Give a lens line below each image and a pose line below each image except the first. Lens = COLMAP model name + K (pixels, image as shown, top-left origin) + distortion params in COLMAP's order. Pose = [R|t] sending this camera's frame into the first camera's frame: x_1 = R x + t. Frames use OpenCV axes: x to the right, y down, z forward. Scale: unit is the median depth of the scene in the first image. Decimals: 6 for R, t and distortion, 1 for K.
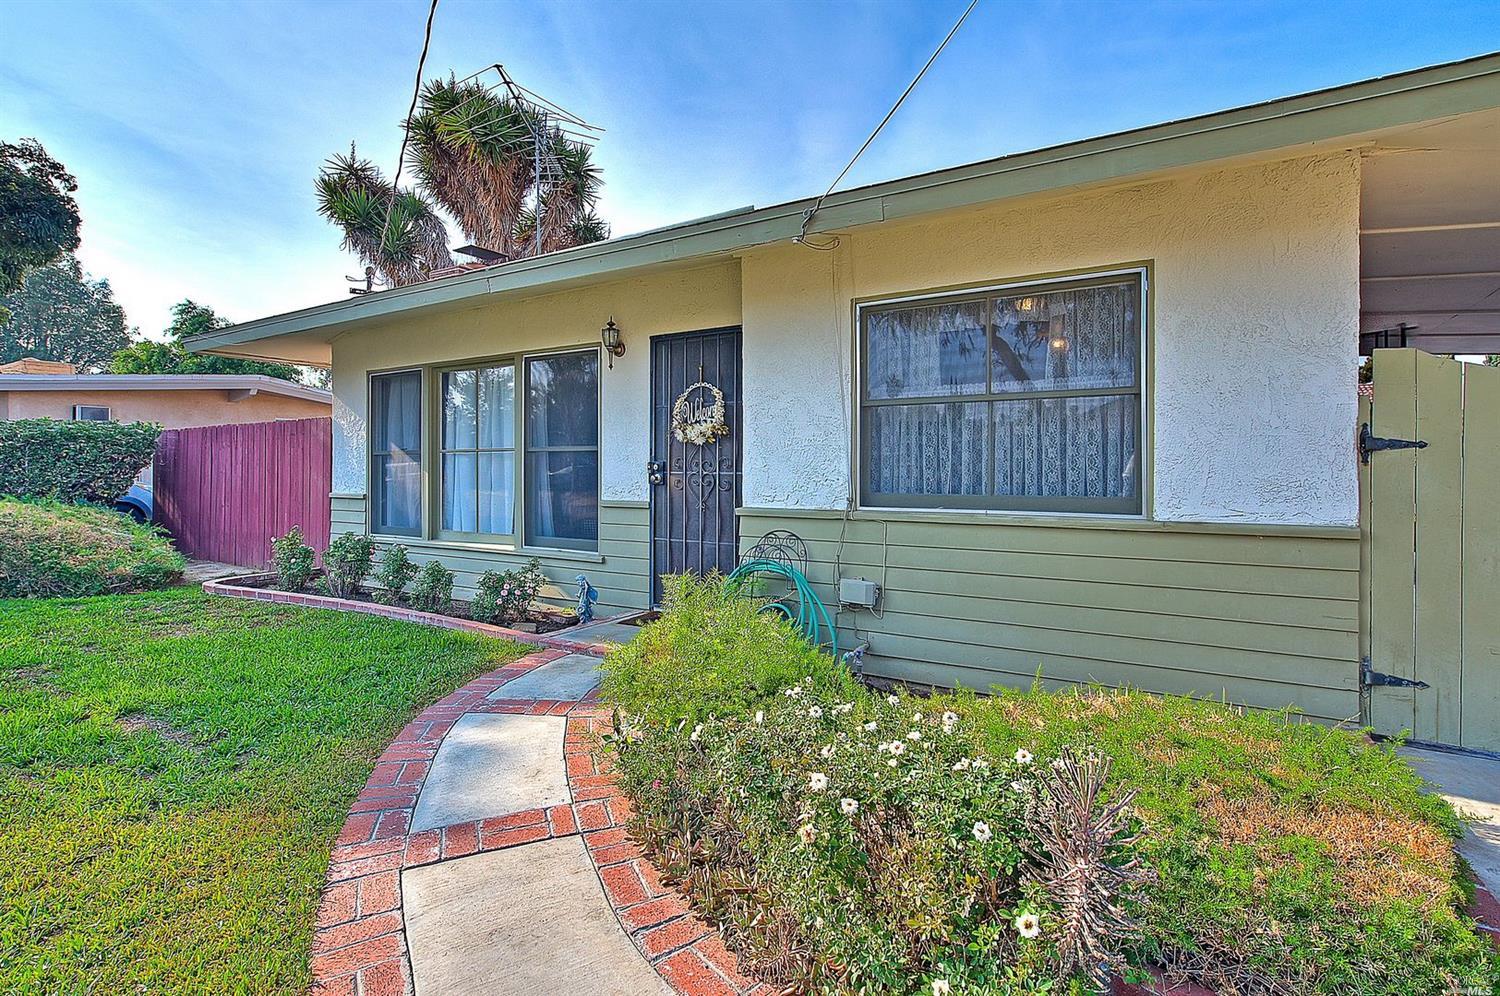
lens RADIAL K [[734.1, 0, 744.4], [0, 734.1, 471.7], [0, 0, 1]] dist [0.000415, 0.000617]
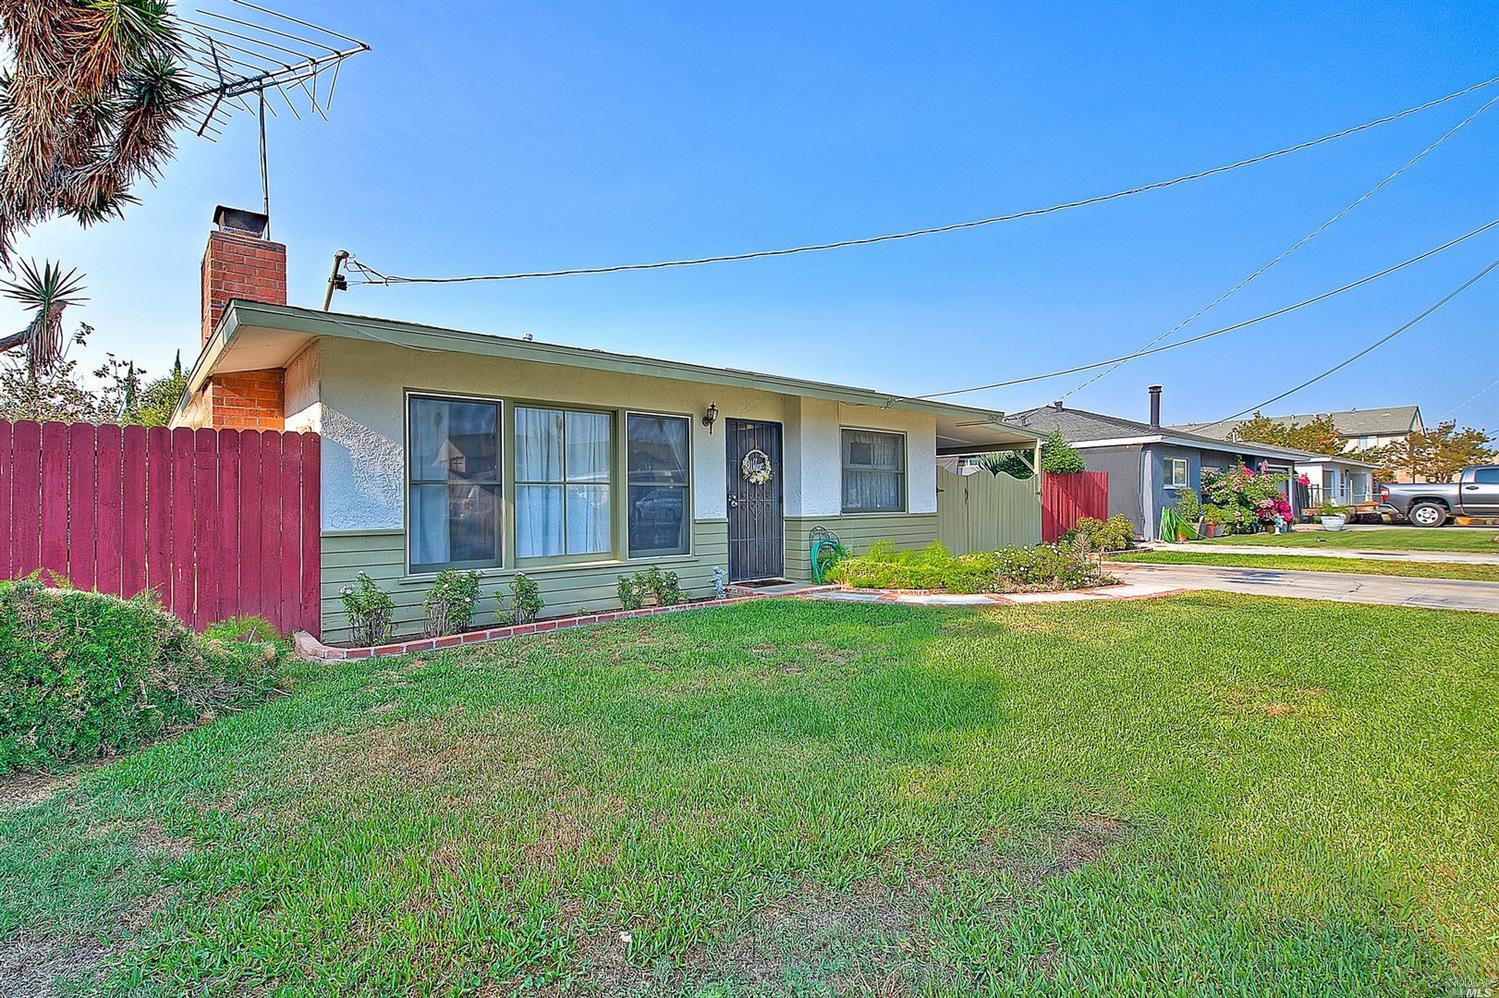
lens RADIAL K [[732.6, 0, 749.5], [0, 732.6, 499.0], [0, 0, 1]] dist [-0.066424, -0.000014]
pose [[0.274826, -0.001769, 0.961492, -1.321915], [0.010710, 0.999942, -0.001221, 0.000085], [-0.961434, 0.010633, 0.274829, 0.394221]]
